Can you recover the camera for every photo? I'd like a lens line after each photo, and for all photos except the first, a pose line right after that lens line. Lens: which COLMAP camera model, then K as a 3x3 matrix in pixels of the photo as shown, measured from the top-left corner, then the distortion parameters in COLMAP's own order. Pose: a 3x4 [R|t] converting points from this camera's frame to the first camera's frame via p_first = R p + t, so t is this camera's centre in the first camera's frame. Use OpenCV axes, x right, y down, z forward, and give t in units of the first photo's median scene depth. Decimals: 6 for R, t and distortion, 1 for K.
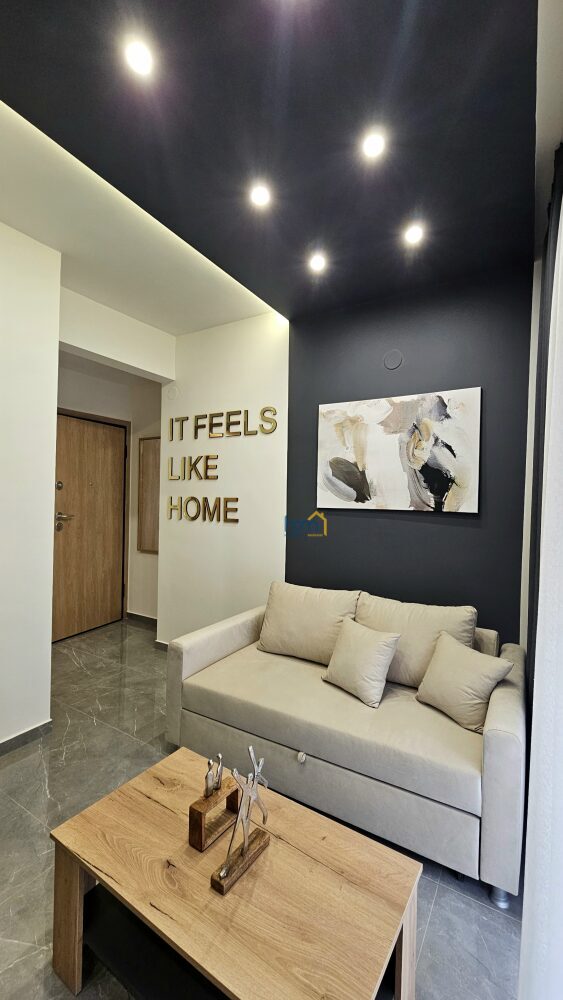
lens RADIAL K [[413.9, 0, 283.4], [0, 413.9, 499.9], [0, 0, 1]] dist [-0.000503, -0.000153]
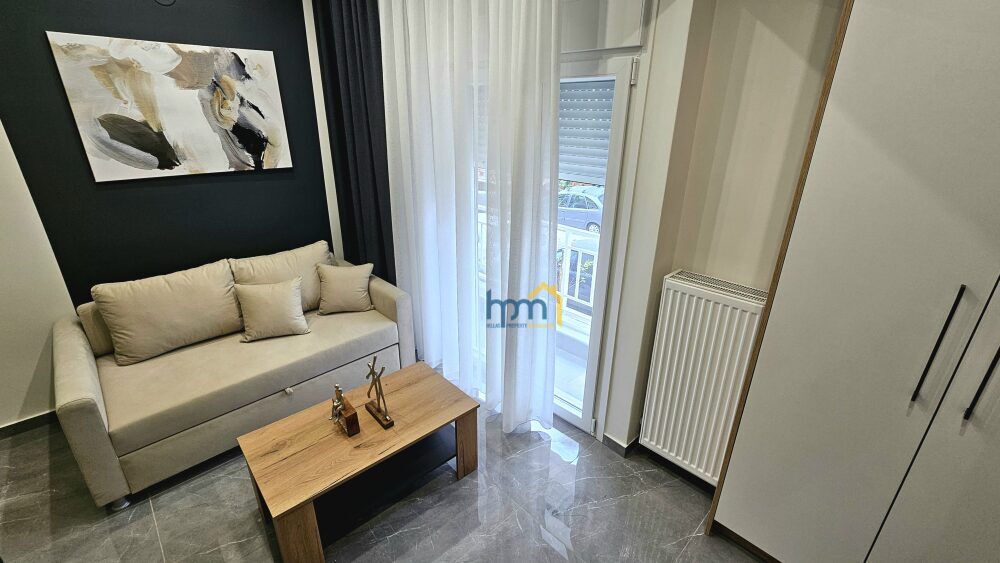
lens RADIAL K [[424.4, 0, 500.3], [0, 424.4, 276.9], [0, 0, 1]] dist [-0.001660, 0.000148]
pose [[0.253848, -0.369985, 0.893685, -0.576774], [-0.002801, 0.923664, 0.383192, -0.141763], [-0.967240, -0.099775, 0.233434, 0.072603]]
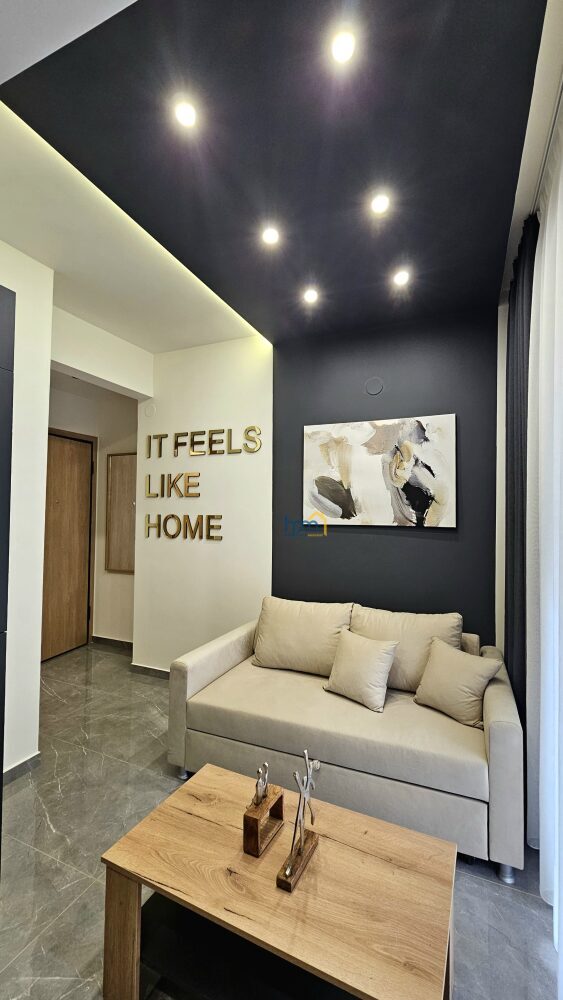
lens RADIAL K [[418.3, 0, 283.9], [0, 418.3, 498.9], [0, 0, 1]] dist [-0.001486, -0.000009]
pose [[0.991493, -0.006094, 0.130014, -0.118551], [0.010751, 0.999324, -0.035150, -0.009248], [-0.129712, 0.036249, 0.990889, -0.041833]]
